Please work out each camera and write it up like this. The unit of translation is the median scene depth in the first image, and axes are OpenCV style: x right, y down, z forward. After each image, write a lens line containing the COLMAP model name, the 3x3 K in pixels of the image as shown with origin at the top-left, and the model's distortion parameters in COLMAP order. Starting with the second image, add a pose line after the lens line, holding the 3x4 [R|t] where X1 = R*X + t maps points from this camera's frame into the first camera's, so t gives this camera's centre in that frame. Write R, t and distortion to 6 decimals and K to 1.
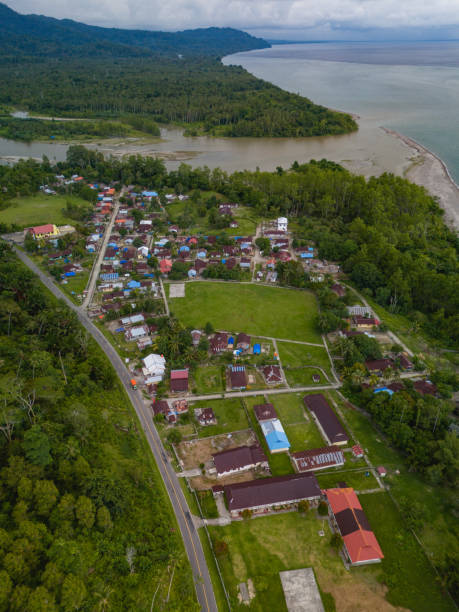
lens RADIAL K [[454.9, 0, 229.5], [0, 454.9, 306.0], [0, 0, 1]] dist [0.076523, -0.066958]
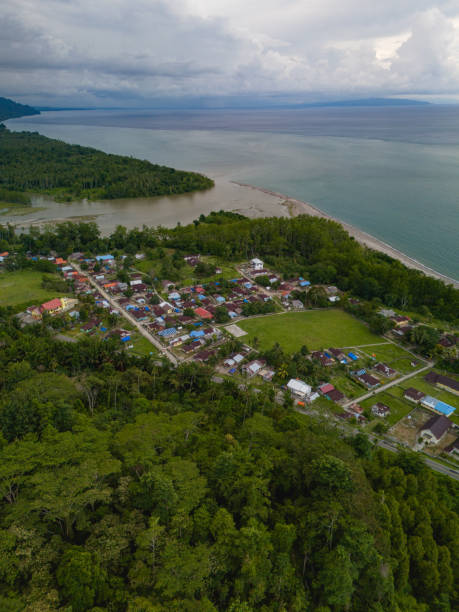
lens RADIAL K [[454.9, 0, 229.5], [0, 454.9, 306.0], [0, 0, 1]] dist [0.076523, -0.066958]
pose [[0.893769, -0.181630, 0.410108, -0.477290], [0.227175, 0.971699, -0.064745, -0.020814], [-0.386742, 0.151034, 0.909736, 0.002661]]
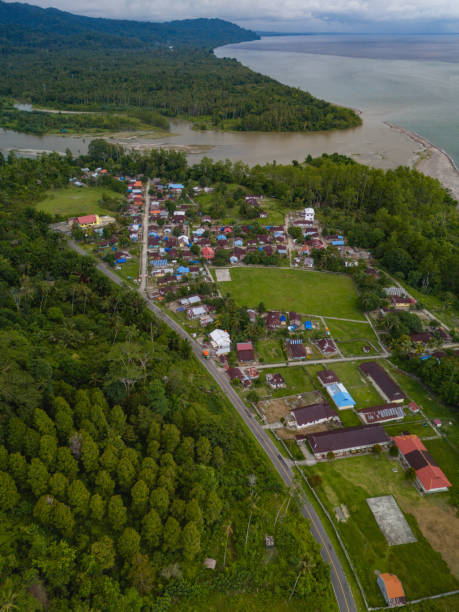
lens RADIAL K [[459.1, 0, 229.5], [0, 459.1, 306.0], [0, 0, 1]] dist [0.077359, -0.065250]
pose [[0.999611, -0.005768, 0.027281, -0.109723], [0.005487, 0.999931, 0.010339, 0.023703], [-0.027339, -0.010186, 0.999574, -0.077556]]
